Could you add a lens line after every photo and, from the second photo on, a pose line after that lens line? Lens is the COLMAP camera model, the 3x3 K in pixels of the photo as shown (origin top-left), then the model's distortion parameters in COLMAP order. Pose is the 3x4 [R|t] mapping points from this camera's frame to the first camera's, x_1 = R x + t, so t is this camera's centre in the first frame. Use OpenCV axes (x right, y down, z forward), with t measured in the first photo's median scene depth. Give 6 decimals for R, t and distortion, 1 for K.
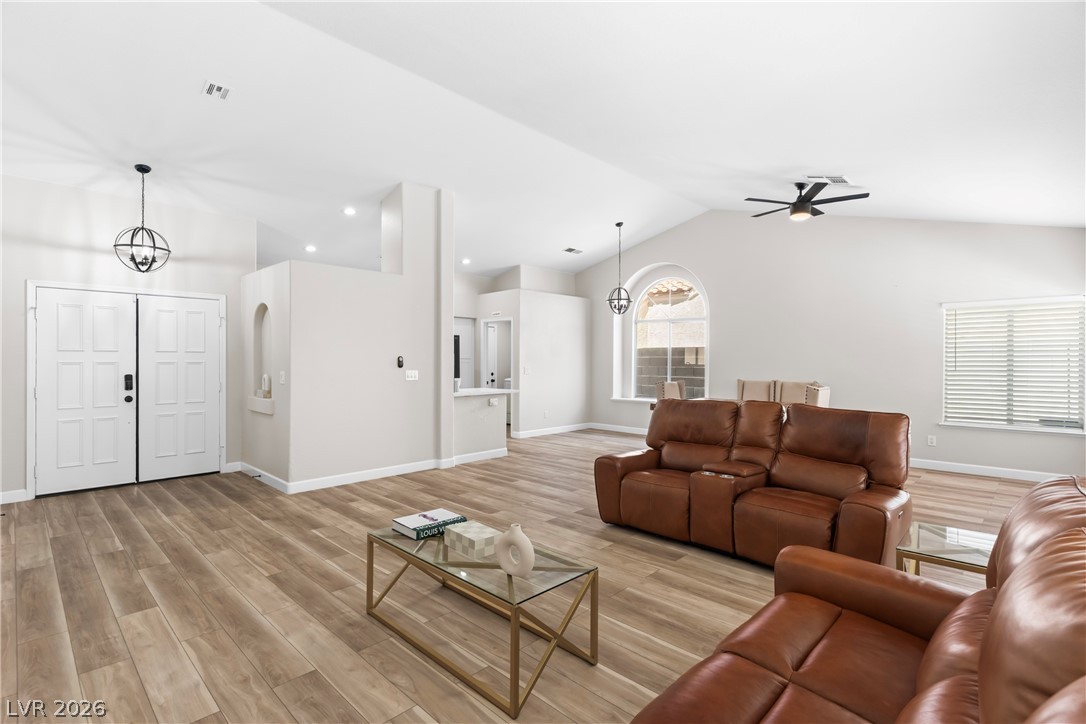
lens RADIAL K [[515.4, 0, 545.7], [0, 515.4, 364.6], [0, 0, 1]] dist [0.001350, -0.001274]
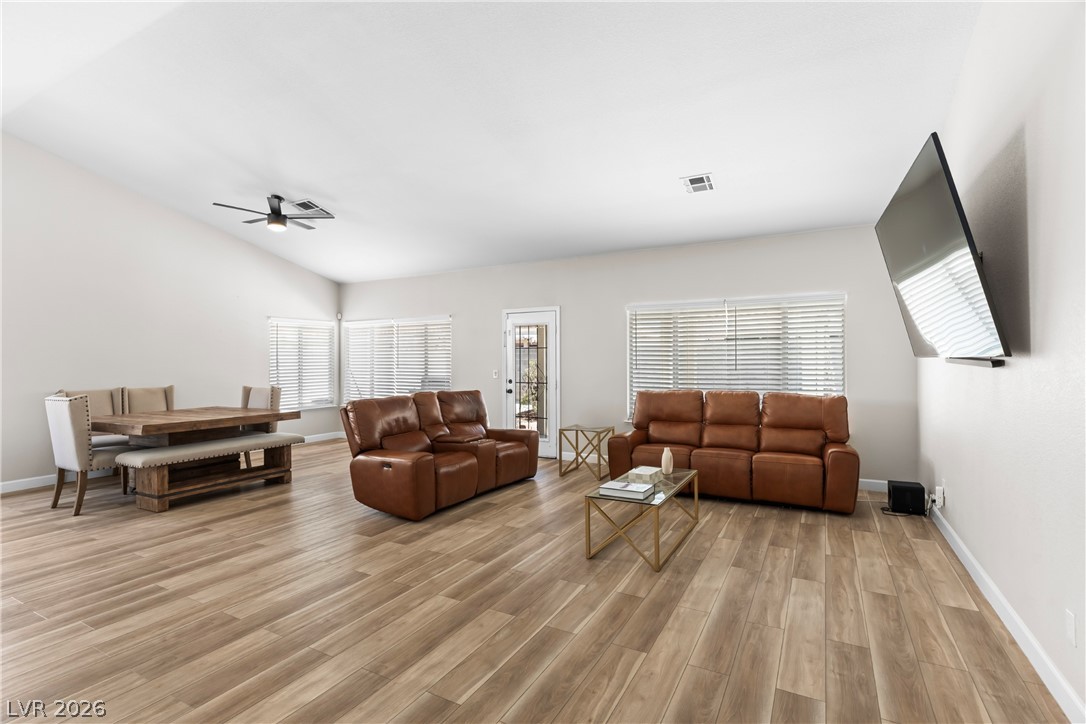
lens RADIAL K [[515.4, 0, 545.4], [0, 515.4, 361.8], [0, 0, 1]] dist [0.001350, -0.001274]
pose [[-0.268607, -0.002016, 0.963248, -1.041213], [0.012722, 0.999903, 0.005641, -0.012012], [-0.963166, 0.013769, -0.268556, 1.142492]]
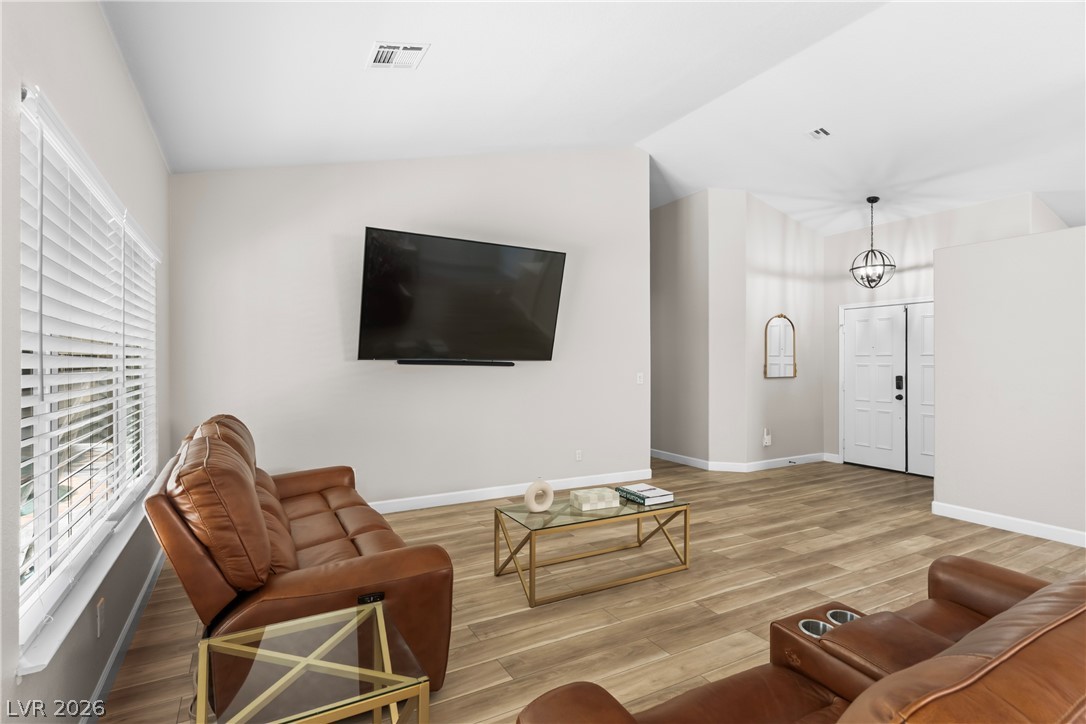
lens RADIAL K [[534.4, 0, 542.9], [0, 534.4, 357.5], [0, 0, 1]] dist [0.002743, 0.000749]
pose [[-0.292714, -0.007748, -0.956169, 0.805880], [-0.012053, 0.999918, -0.004413, -0.009104], [0.956124, 0.010233, -0.292784, 0.850539]]
